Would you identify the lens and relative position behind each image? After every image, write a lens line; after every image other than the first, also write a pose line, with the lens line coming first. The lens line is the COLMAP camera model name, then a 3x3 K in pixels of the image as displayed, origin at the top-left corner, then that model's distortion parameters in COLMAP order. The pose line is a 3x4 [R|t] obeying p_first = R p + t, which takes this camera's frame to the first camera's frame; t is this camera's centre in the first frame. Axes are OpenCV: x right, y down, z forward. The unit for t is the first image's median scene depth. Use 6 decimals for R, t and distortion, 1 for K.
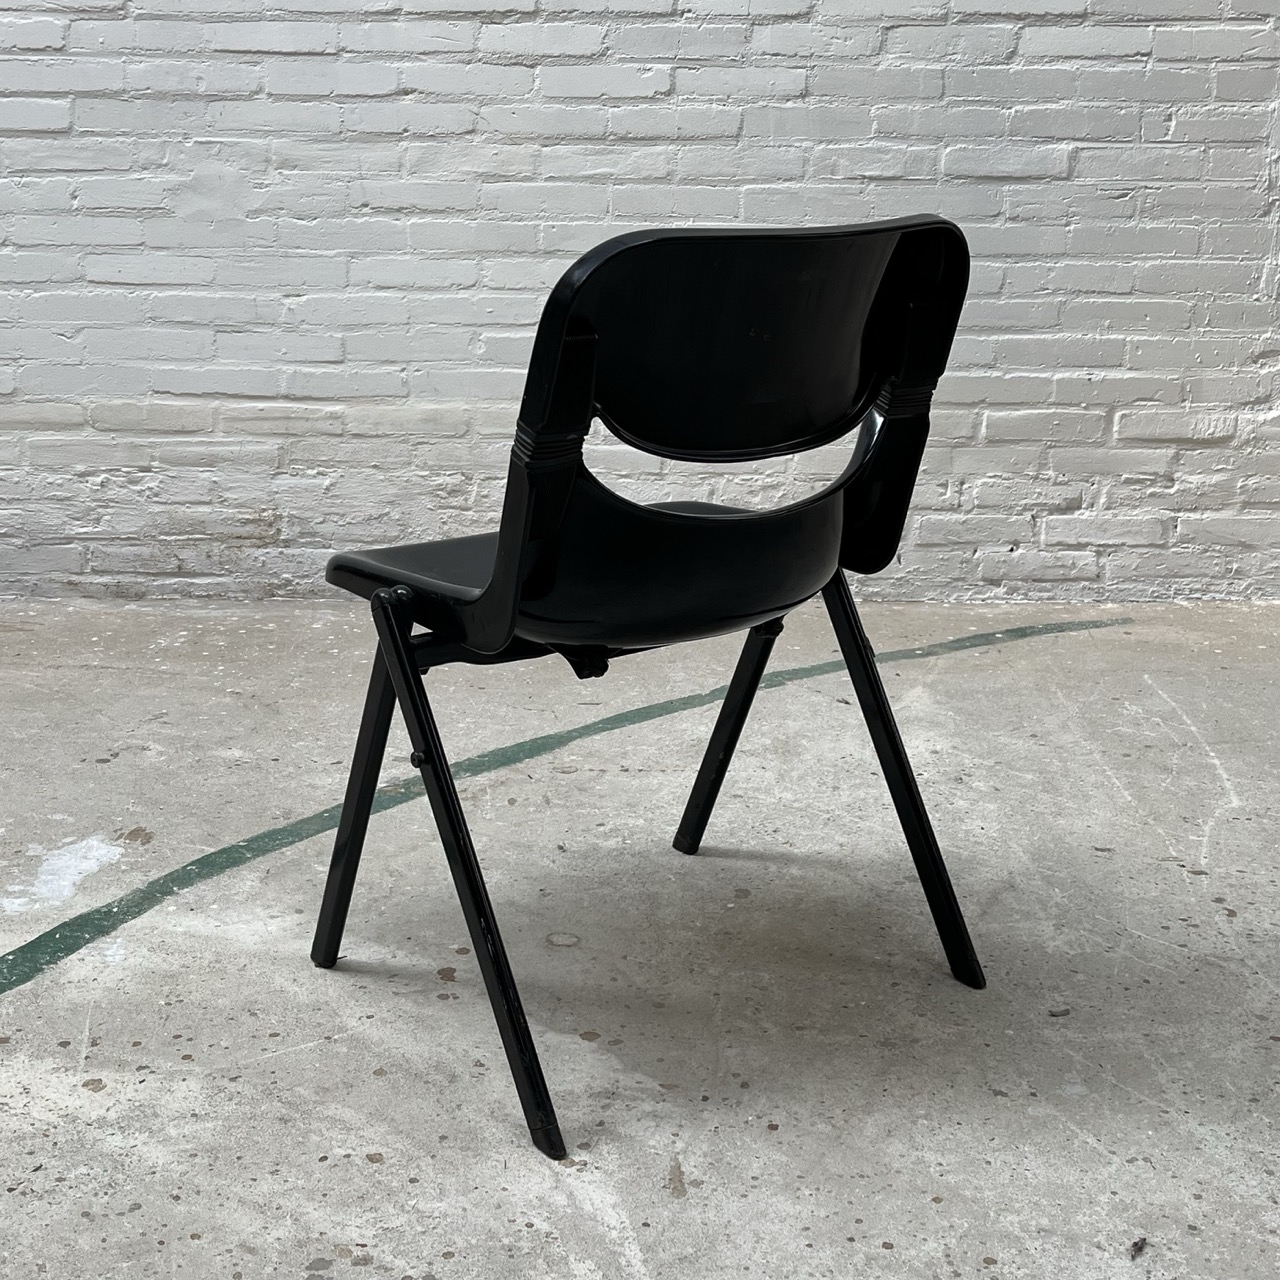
lens RADIAL K [[1952.0, 0, 623.1], [0, 1952.0, 647.3], [0, 0, 1]] dist [0.023414, 0.000000]
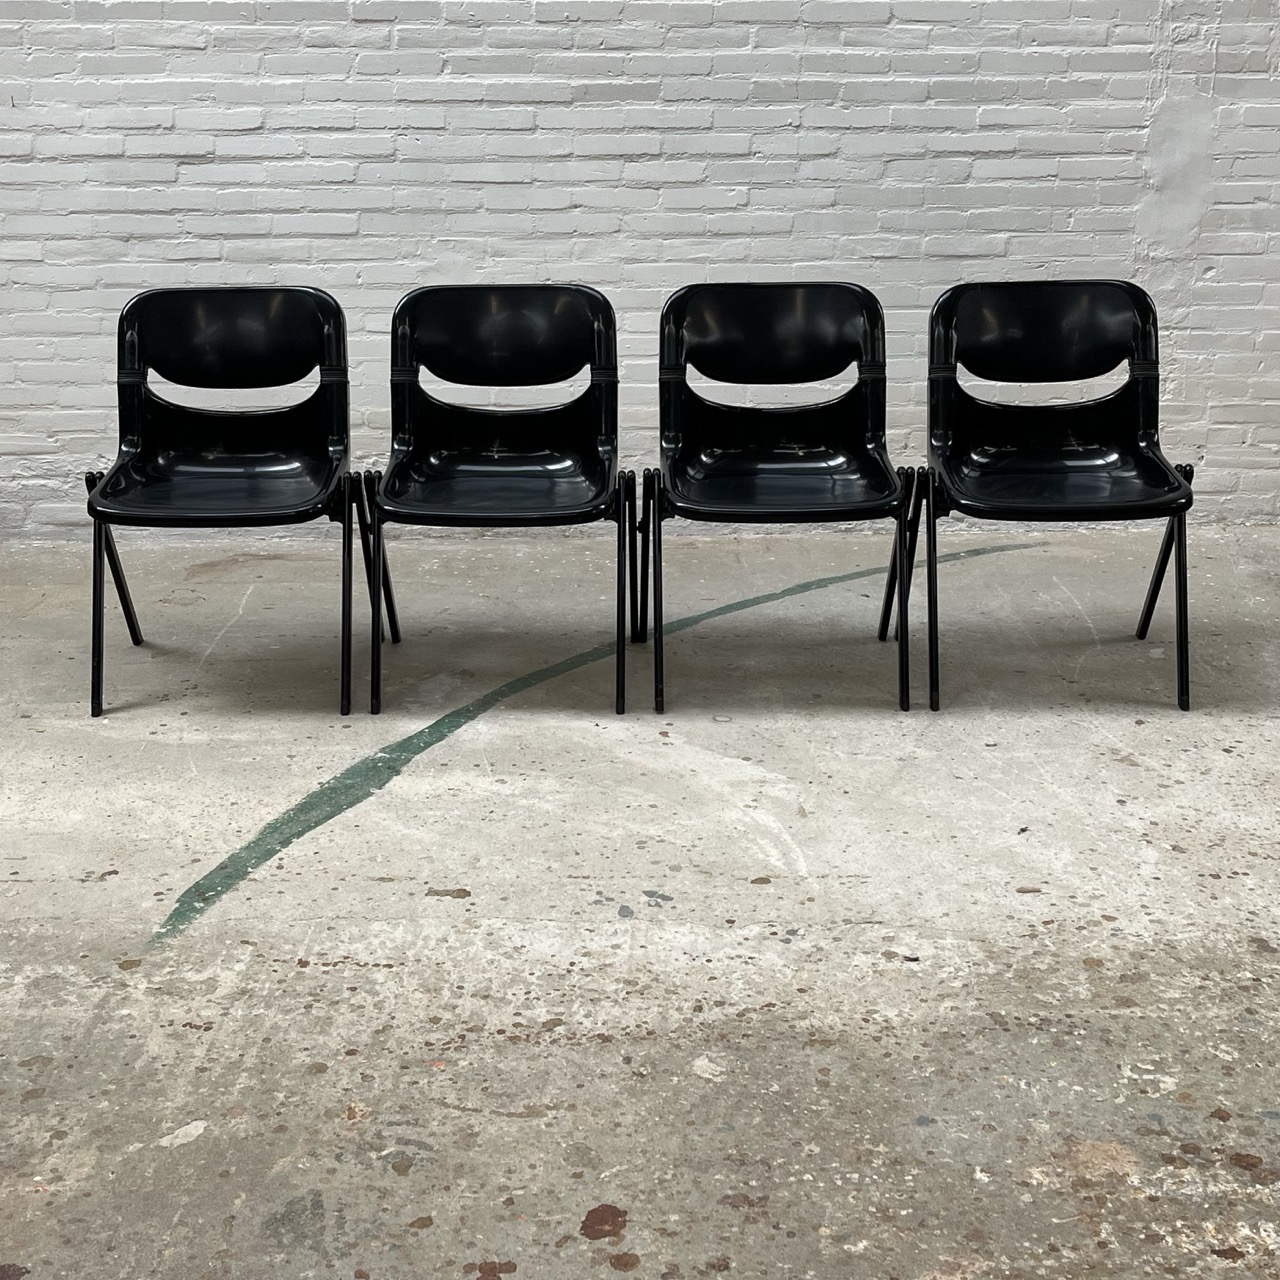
lens RADIAL K [[1952.0, 0, 632.1], [0, 1952.0, 682.6], [0, 0, 1]] dist [0.023414, 0.000000]
pose [[0.999744, -0.015994, 0.015987, -0.096185], [0.015249, 0.998840, 0.045684, 0.021031], [-0.016699, -0.045428, 0.998828, -0.550413]]
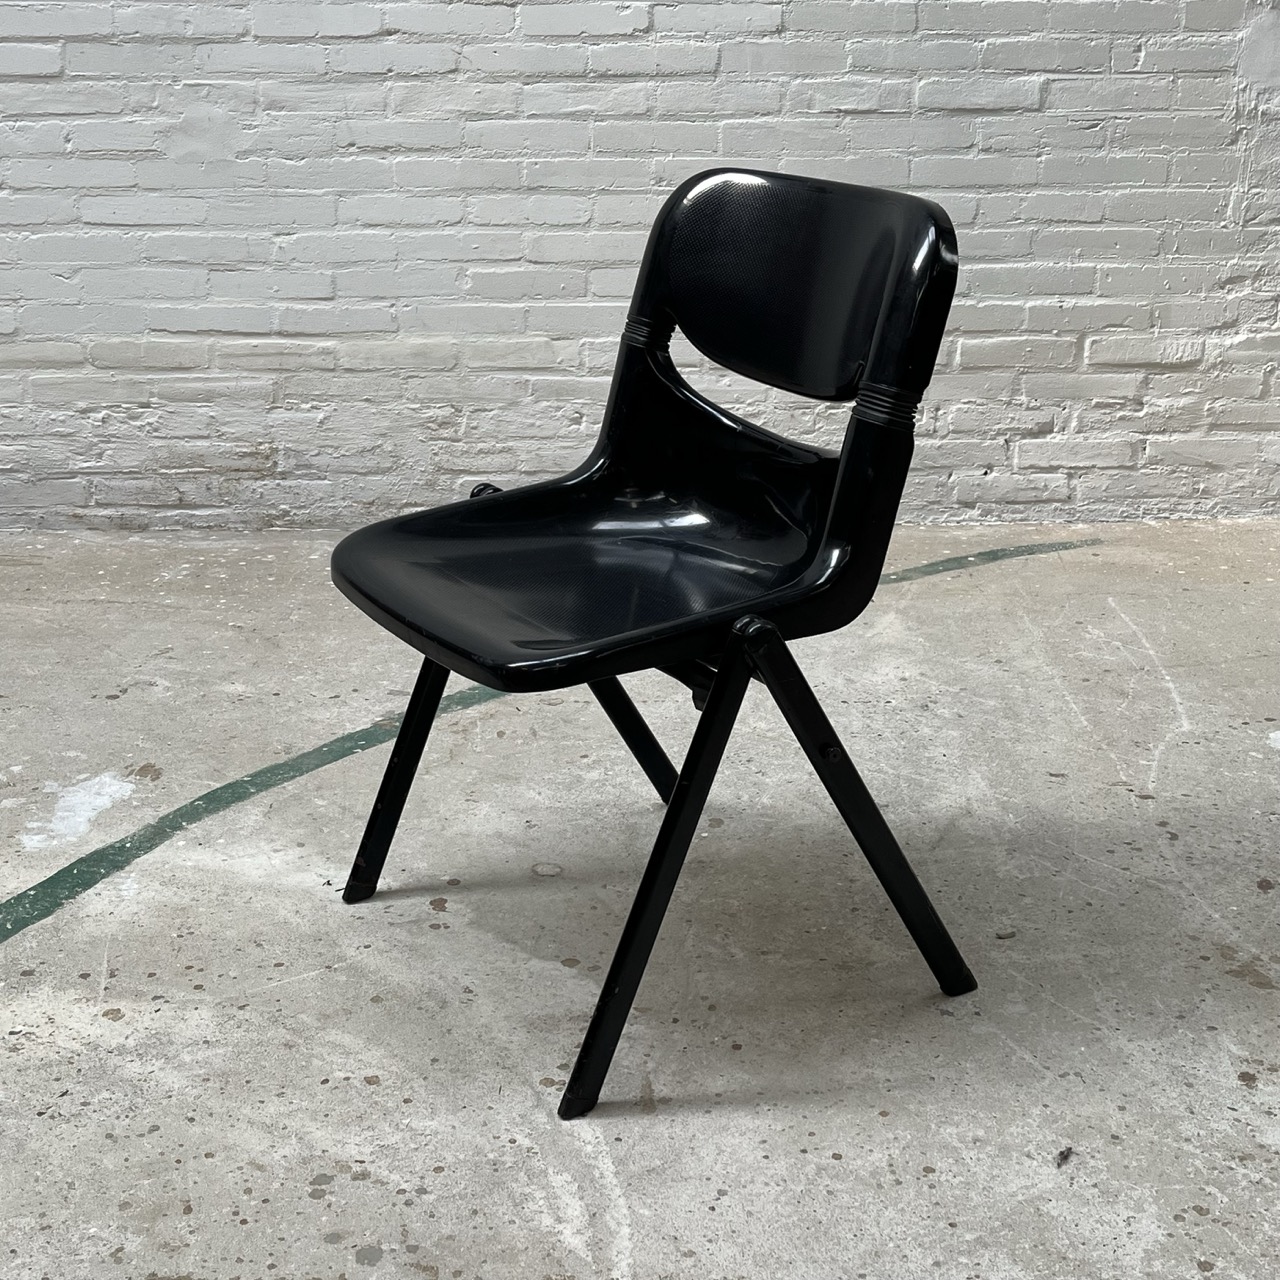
lens RADIAL K [[1952.0, 0, 625.0], [0, 1952.0, 666.1], [0, 0, 1]] dist [0.023414, 0.000000]
pose [[0.999931, -0.011313, -0.003172, 0.011182], [0.011507, 0.997469, 0.070158, -0.024293], [0.002370, -0.070190, 0.997531, -0.039988]]
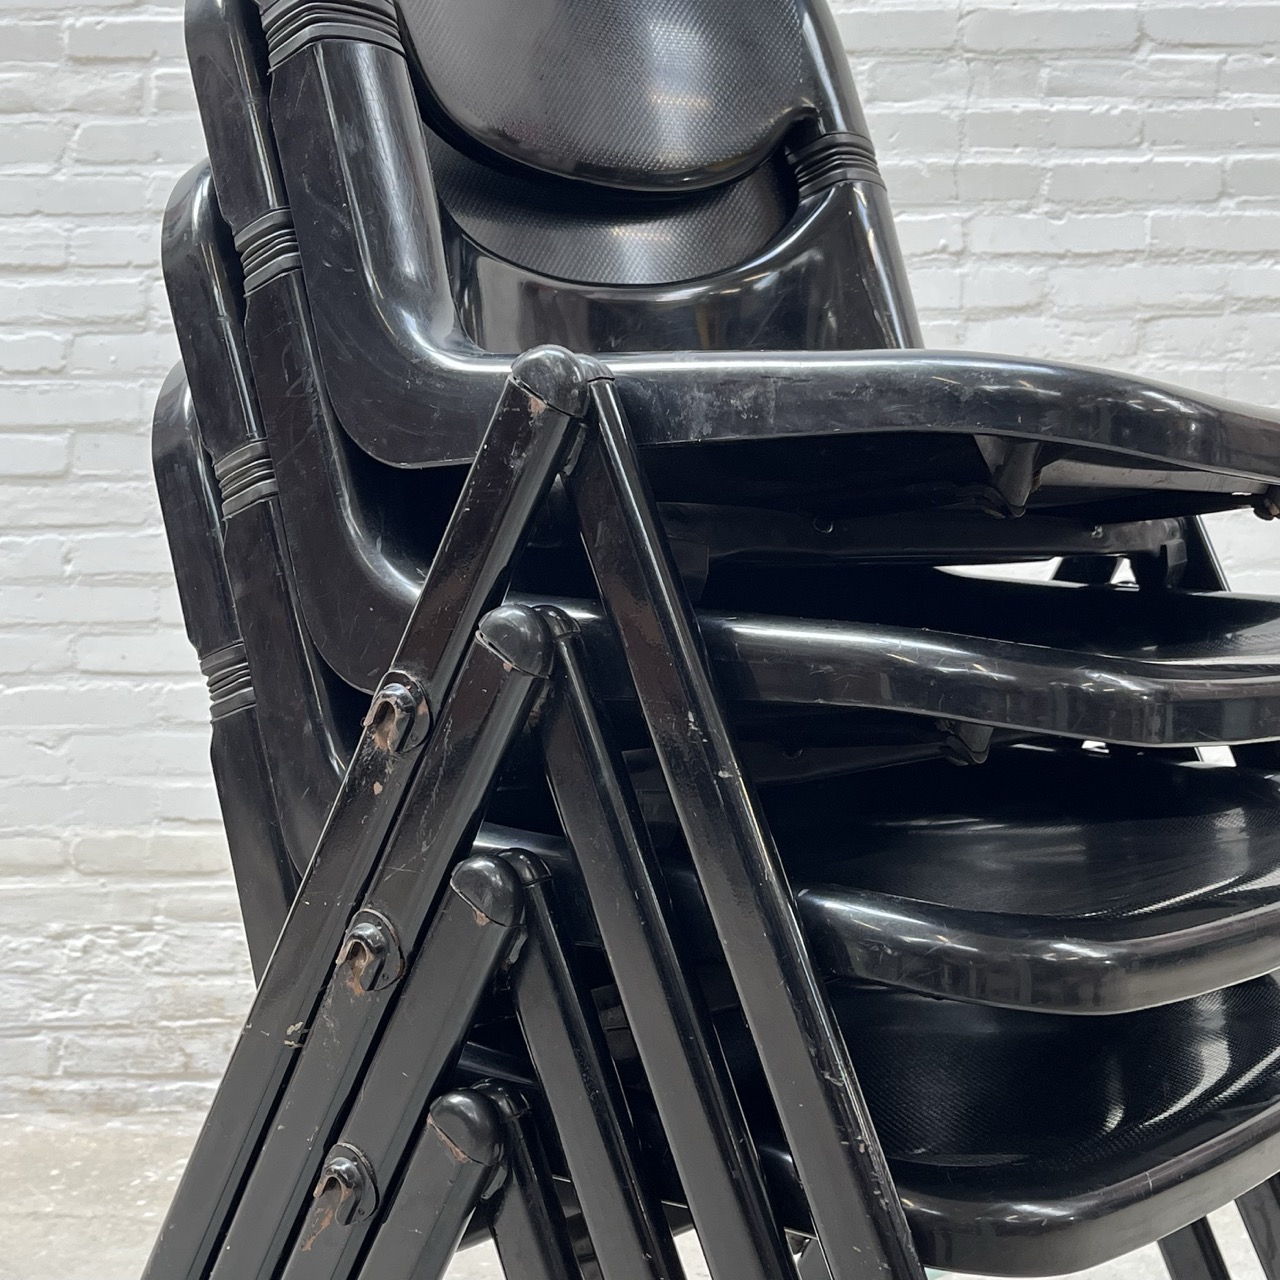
lens RADIAL K [[1952.0, 0, 645.8], [0, 1952.0, 646.3], [0, 0, 1]] dist [0.023414, 0.000000]
pose [[0.999653, -0.020261, -0.016834, -0.047388], [0.015107, 0.964473, -0.263747, 0.002337], [0.021579, 0.263402, 0.964445, 0.293218]]
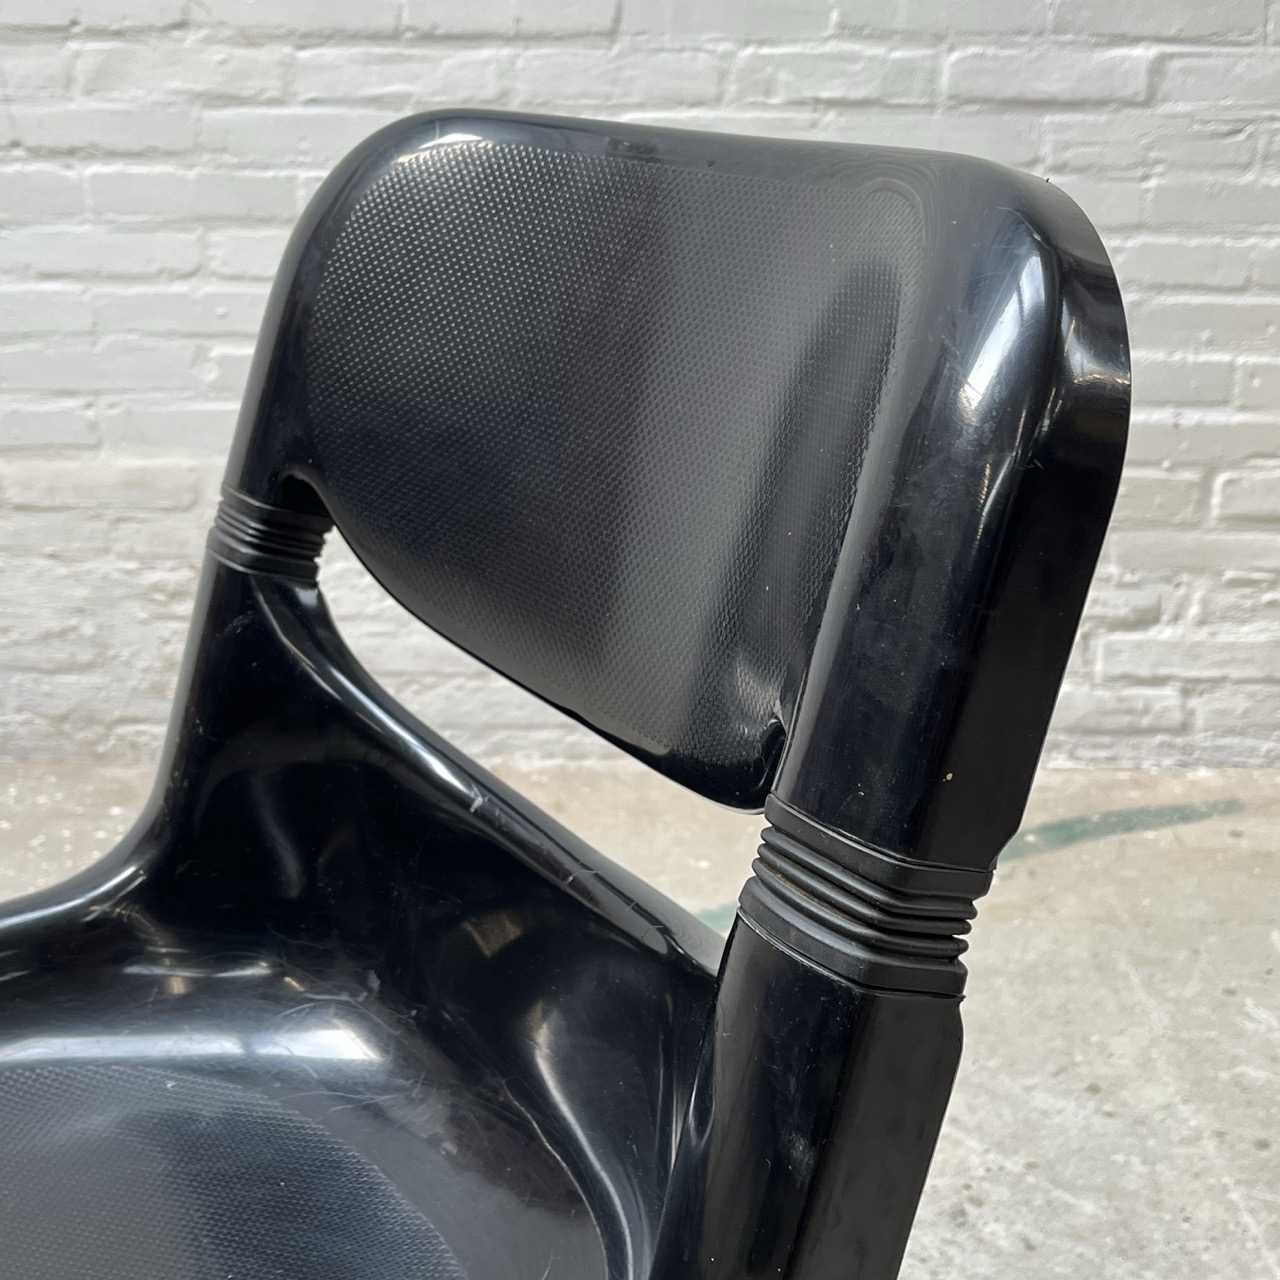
lens RADIAL K [[1952.0, 0, 627.4], [0, 1952.0, 630.0], [0, 0, 1]] dist [0.023414, 0.000000]
pose [[0.999956, 0.004340, -0.008344, 0.069138], [-0.004194, 0.999837, 0.017541, -0.083765], [0.008419, -0.017505, 0.999811, 0.378535]]
